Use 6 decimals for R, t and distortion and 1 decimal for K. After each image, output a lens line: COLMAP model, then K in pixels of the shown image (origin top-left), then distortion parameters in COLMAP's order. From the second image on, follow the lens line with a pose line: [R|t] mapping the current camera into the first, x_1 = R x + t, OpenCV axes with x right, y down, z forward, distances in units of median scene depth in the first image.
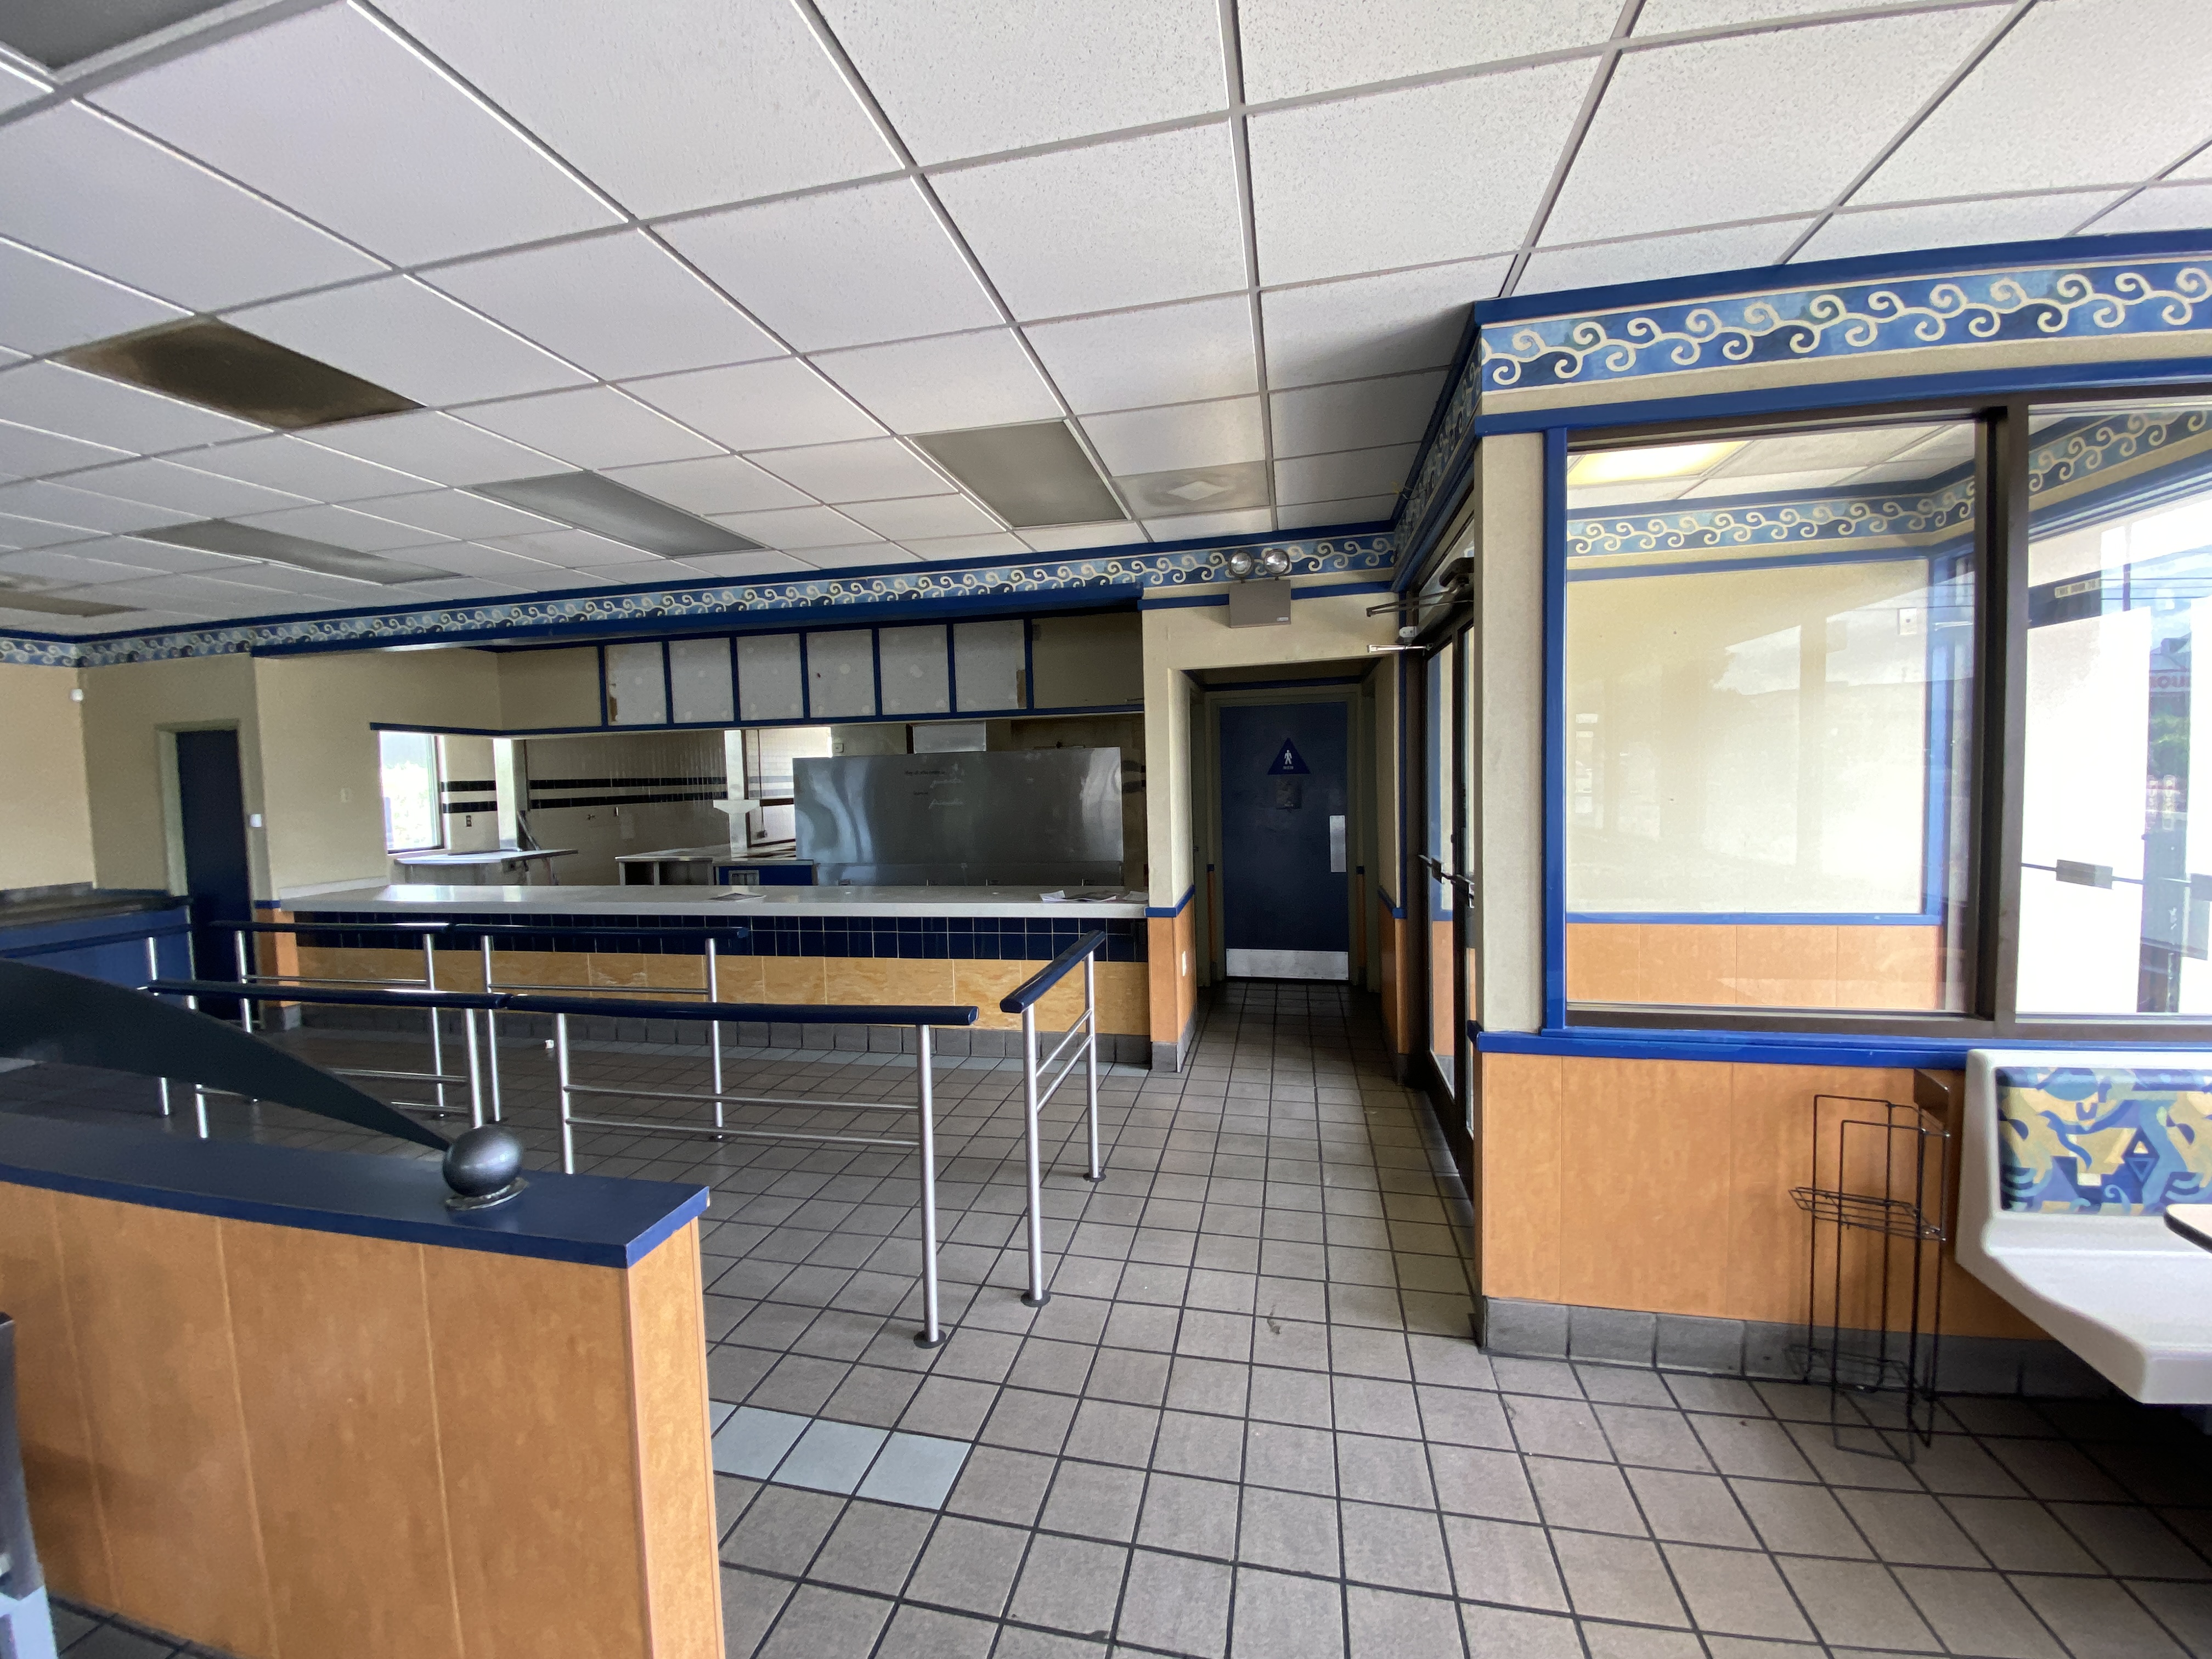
lens RADIAL K [[905.4, 0, 1104.3], [0, 905.4, 829.6], [0, 0, 1]] dist [0.006229, -0.001682]
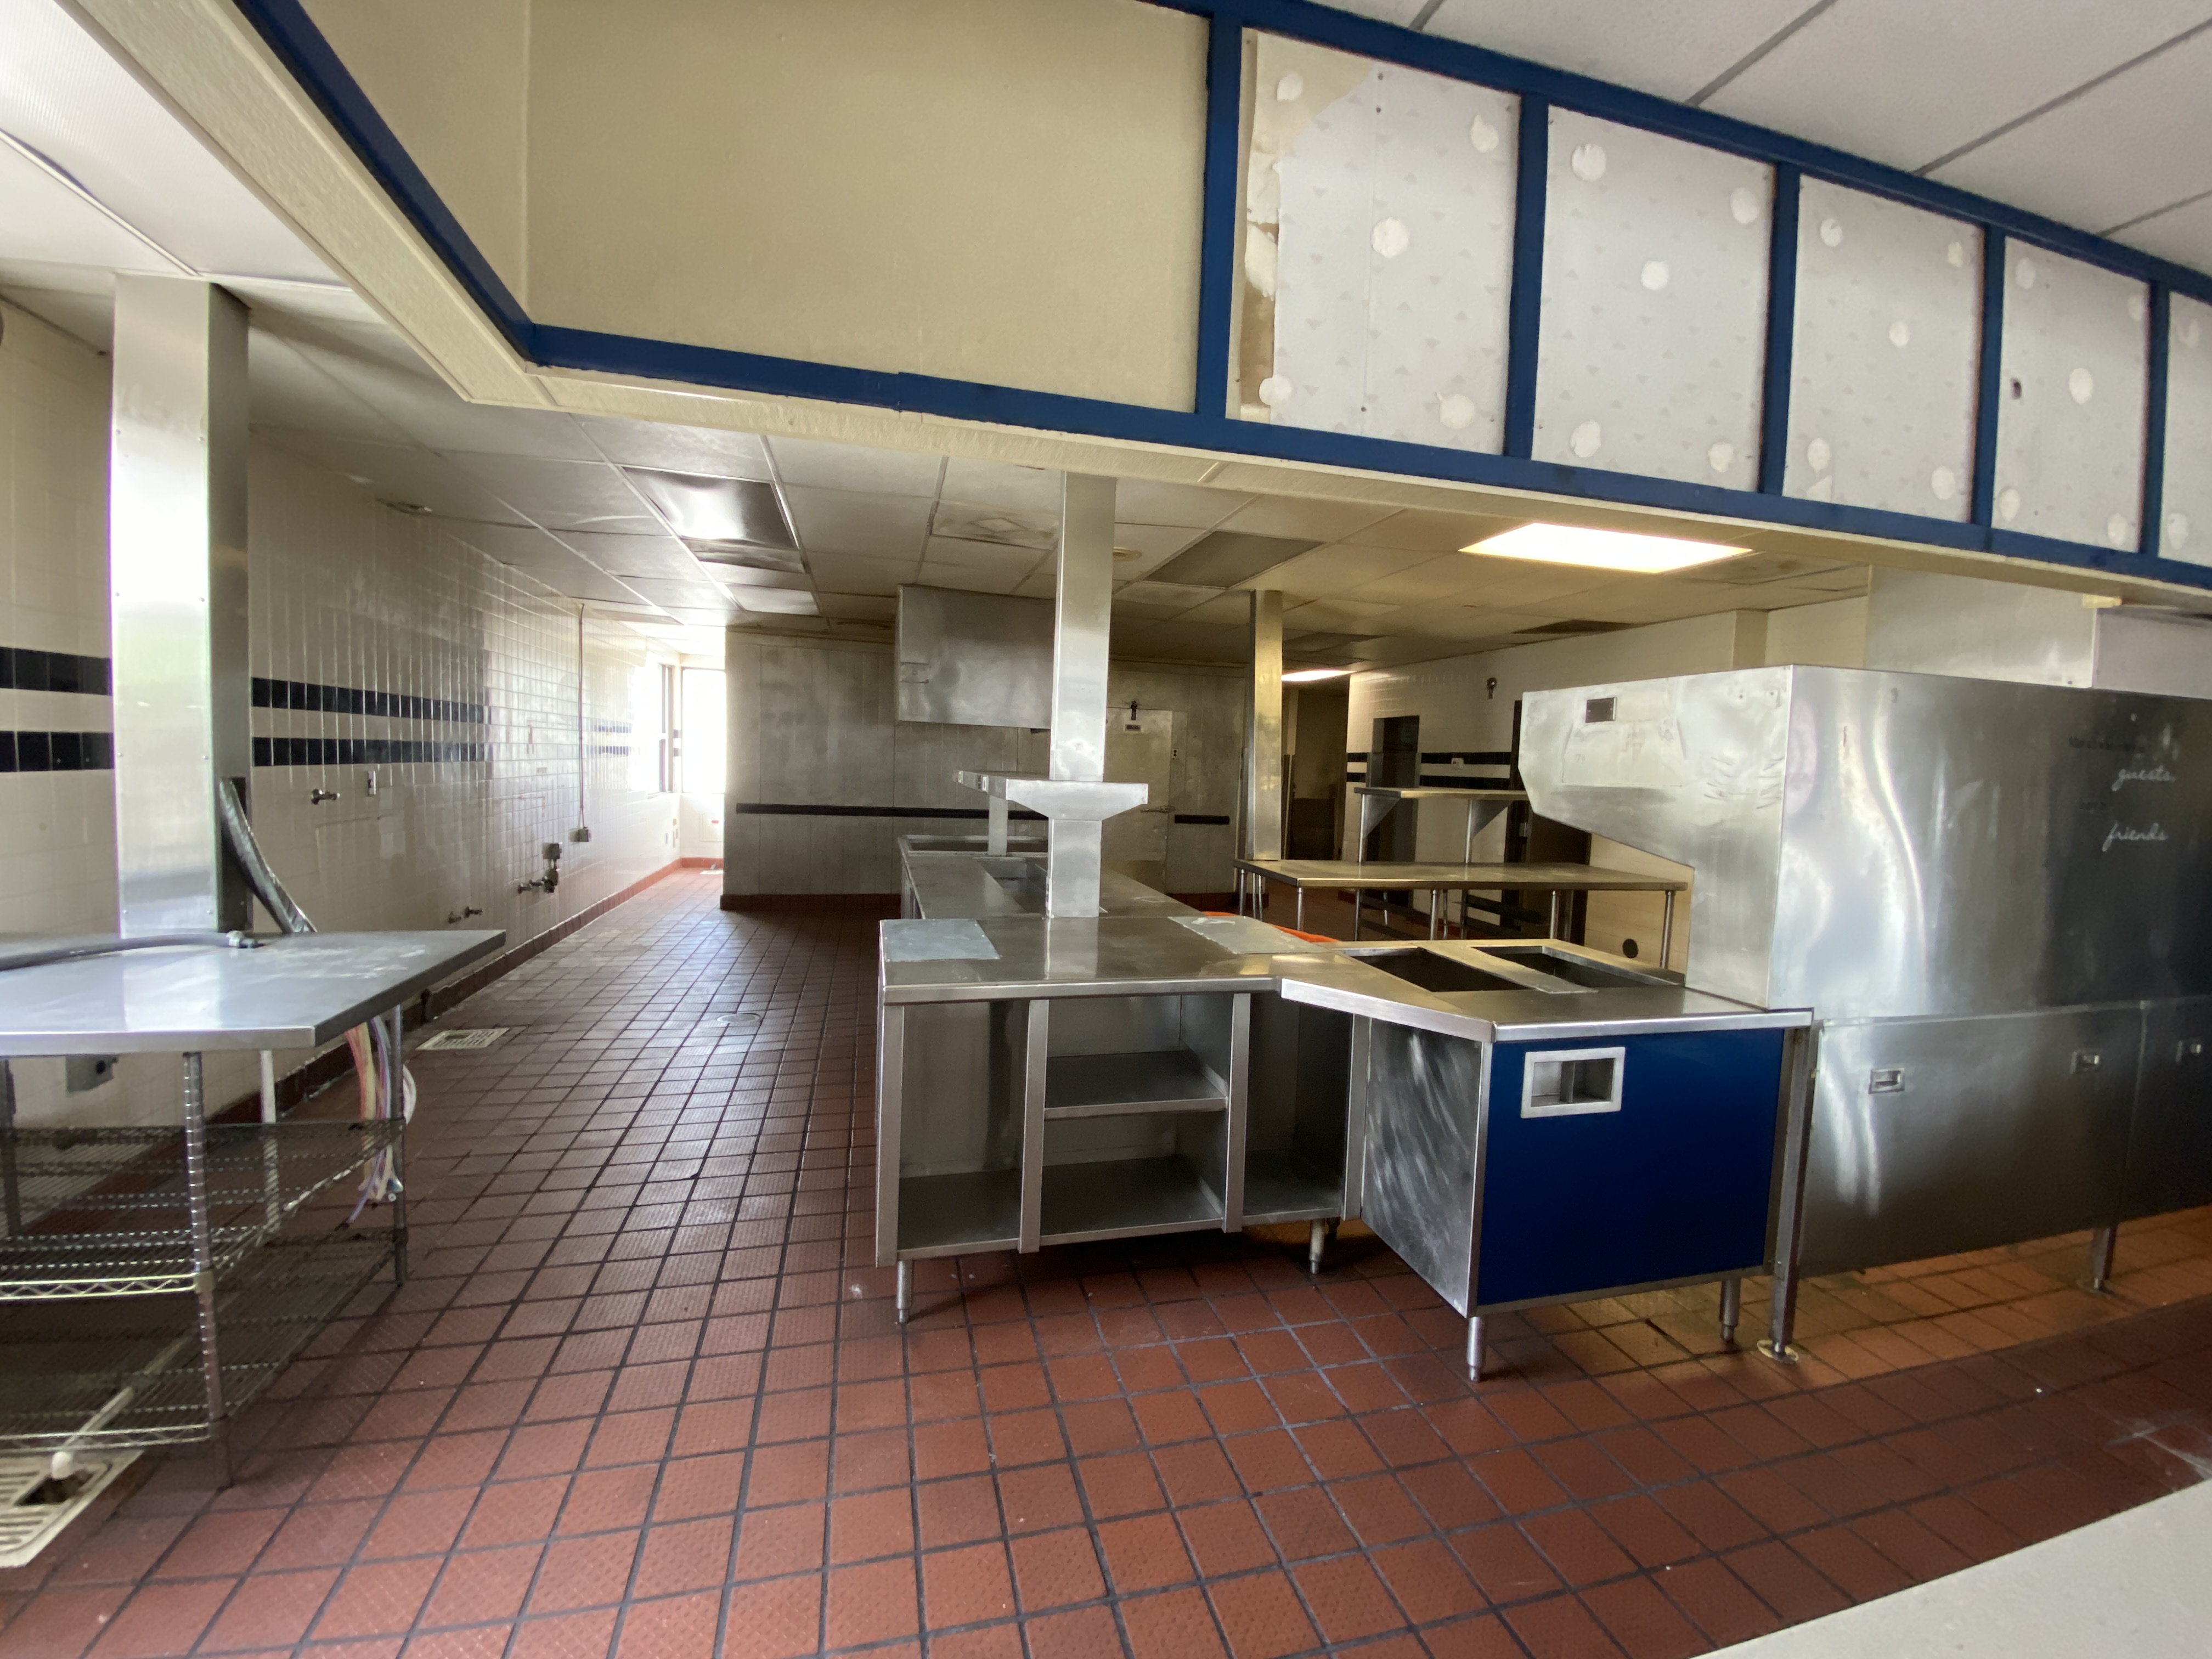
lens RADIAL K [[905.4, 0, 1100.5], [0, 905.4, 827.8], [0, 0, 1]] dist [0.006229, -0.001682]
pose [[0.886302, 0.025722, 0.462392, -0.668429], [-0.033332, 0.999410, 0.008296, -0.020409], [-0.461906, -0.022765, 0.886637, 0.827809]]
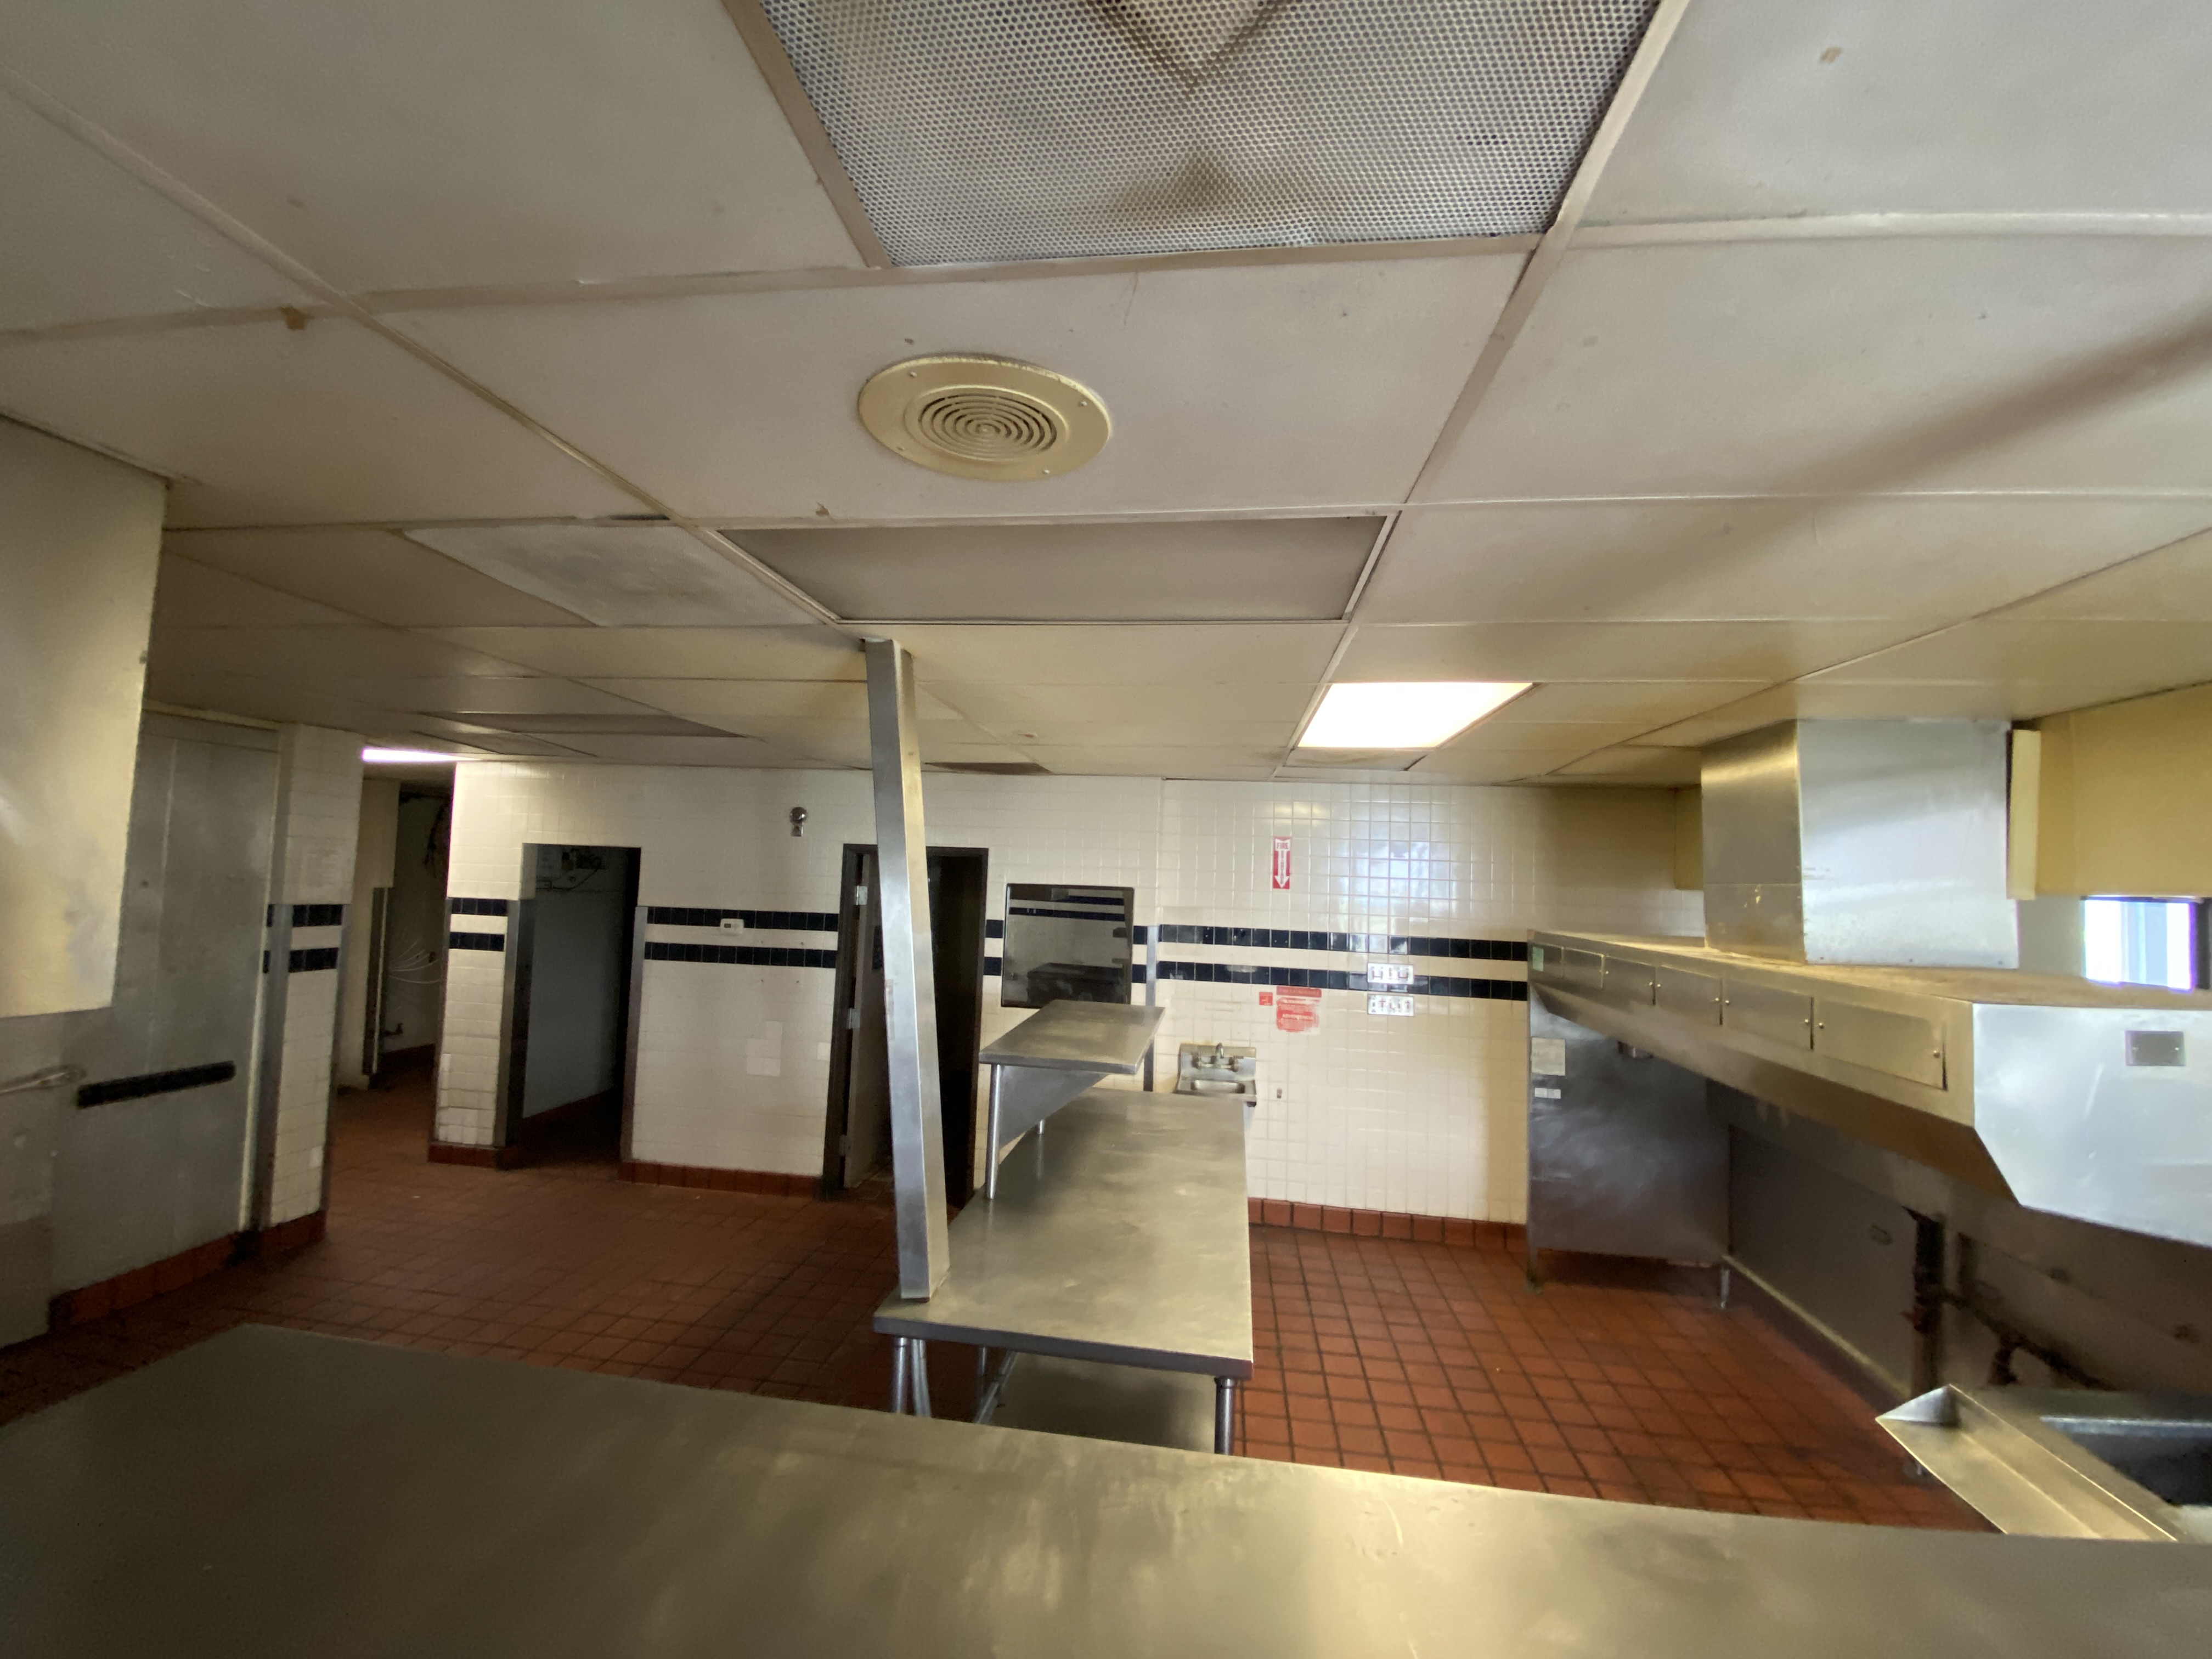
lens RADIAL K [[905.4, 0, 1097.2], [0, 905.4, 838.8], [0, 0, 1]] dist [0.006229, -0.001682]
pose [[-0.074954, 0.069405, 0.994769, -0.623927], [0.022874, 0.997432, -0.067867, -0.054798], [-0.996925, 0.017668, -0.076349, 1.016396]]
